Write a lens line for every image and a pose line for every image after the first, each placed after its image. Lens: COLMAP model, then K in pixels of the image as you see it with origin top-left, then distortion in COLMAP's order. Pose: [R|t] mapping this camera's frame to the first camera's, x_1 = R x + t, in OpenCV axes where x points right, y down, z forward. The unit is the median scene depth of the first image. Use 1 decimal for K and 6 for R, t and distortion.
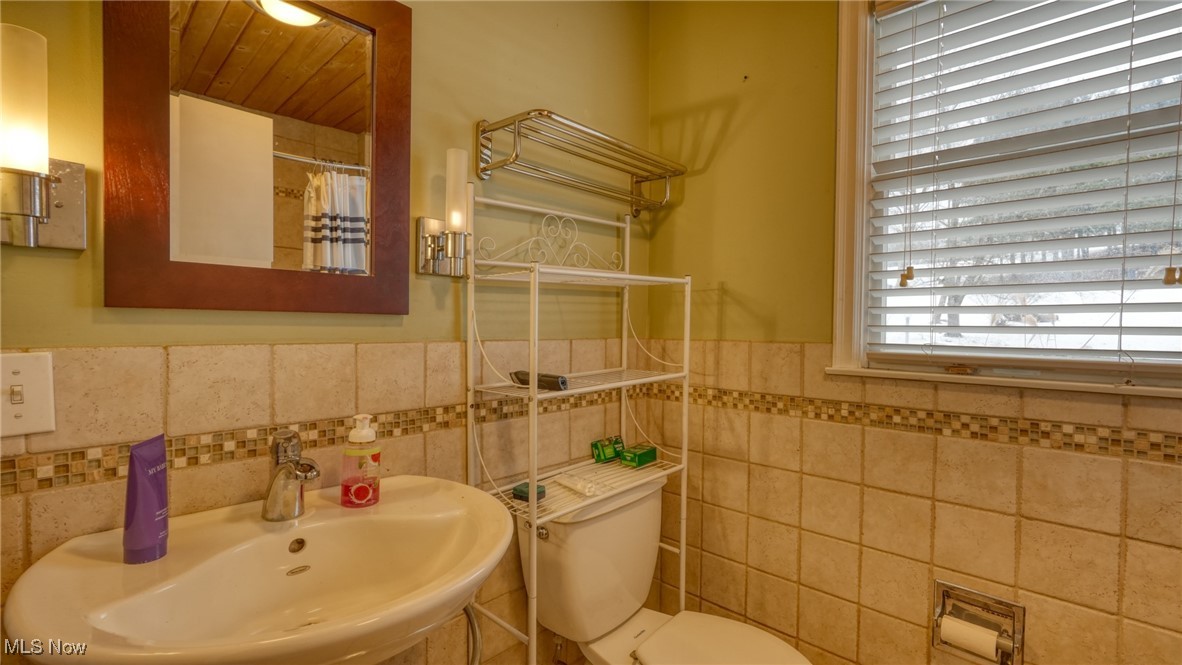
lens RADIAL K [[518.4, 0, 590.2], [0, 518.4, 335.0], [0, 0, 1]] dist [-0.018771, 0.008513]
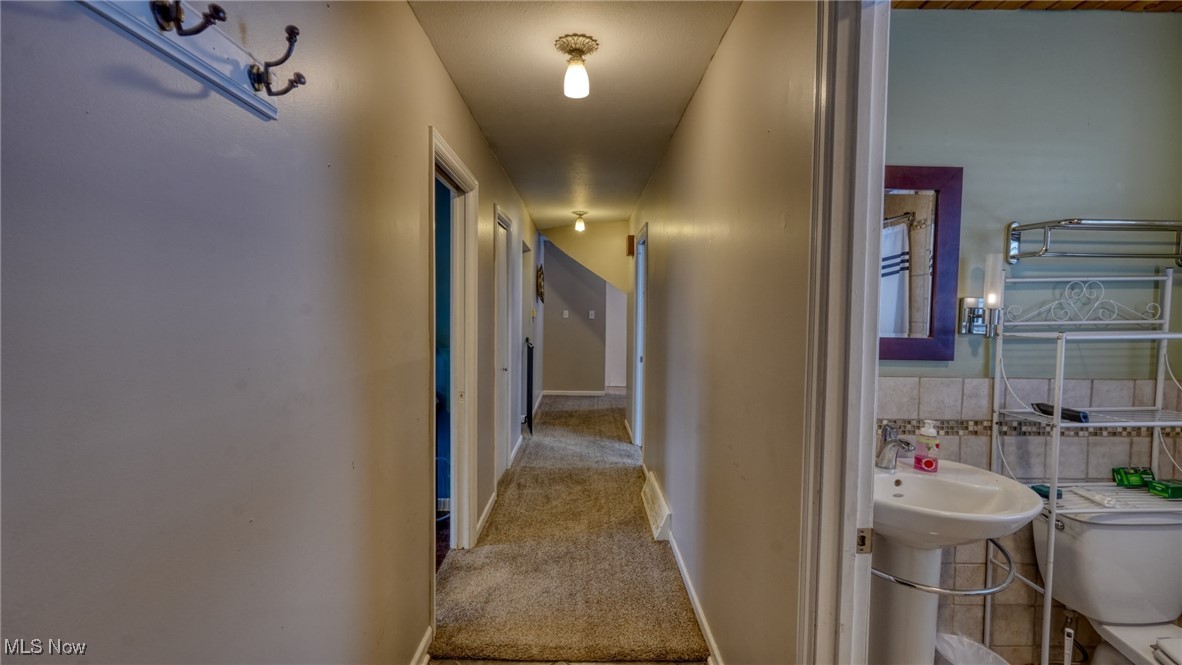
lens RADIAL K [[518.4, 0, 590.2], [0, 518.4, 335.0], [0, 0, 1]] dist [-0.018771, 0.008513]
pose [[0.695737, 0.031408, -0.717610, 0.004355], [-0.021285, 0.999506, 0.023109, -0.117933], [0.717981, -0.000803, 0.696062, -0.815810]]
